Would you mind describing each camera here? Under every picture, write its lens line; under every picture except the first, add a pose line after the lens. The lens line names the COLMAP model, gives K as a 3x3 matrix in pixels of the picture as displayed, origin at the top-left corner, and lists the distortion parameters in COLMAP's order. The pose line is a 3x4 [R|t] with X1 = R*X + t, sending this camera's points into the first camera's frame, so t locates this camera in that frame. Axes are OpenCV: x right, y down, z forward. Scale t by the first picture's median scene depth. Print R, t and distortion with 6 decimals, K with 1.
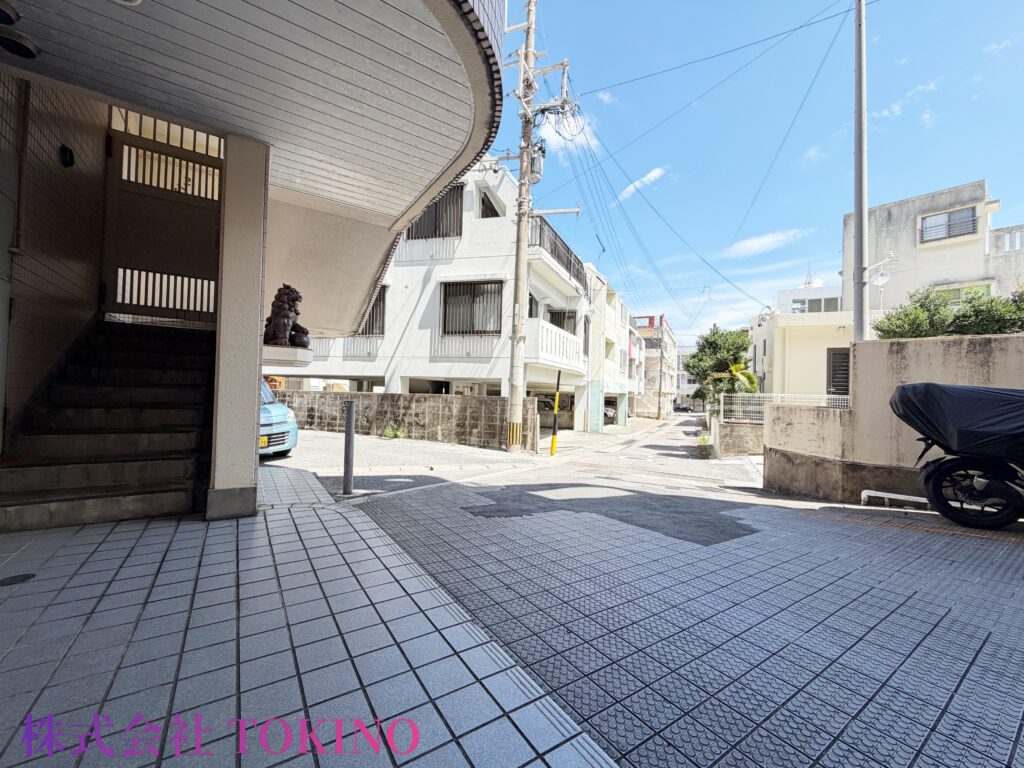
lens RADIAL K [[409.2, 0, 509.8], [0, 409.2, 384.3], [0, 0, 1]] dist [-0.000320, 0.000194]
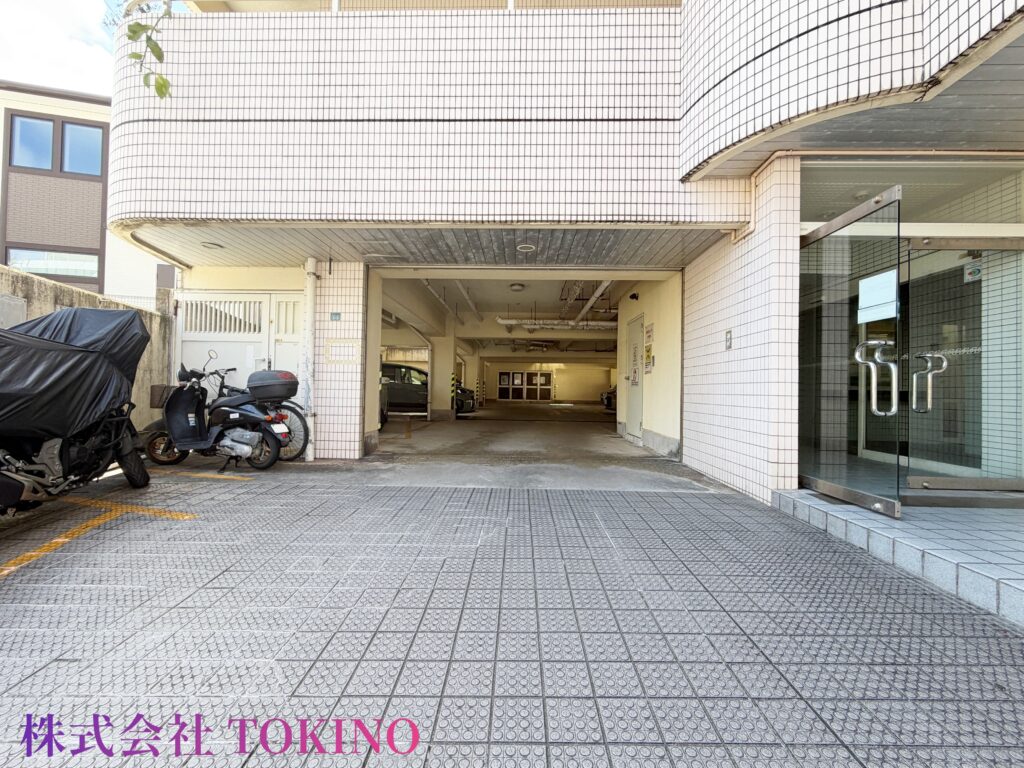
lens RADIAL K [[409.2, 0, 509.8], [0, 409.2, 384.3], [0, 0, 1]] dist [-0.000320, 0.000194]
pose [[-0.813957, -0.032967, 0.579988, 0.180405], [-0.048879, 0.998735, -0.011828, 0.058441], [-0.578865, -0.037977, -0.814539, 0.852445]]
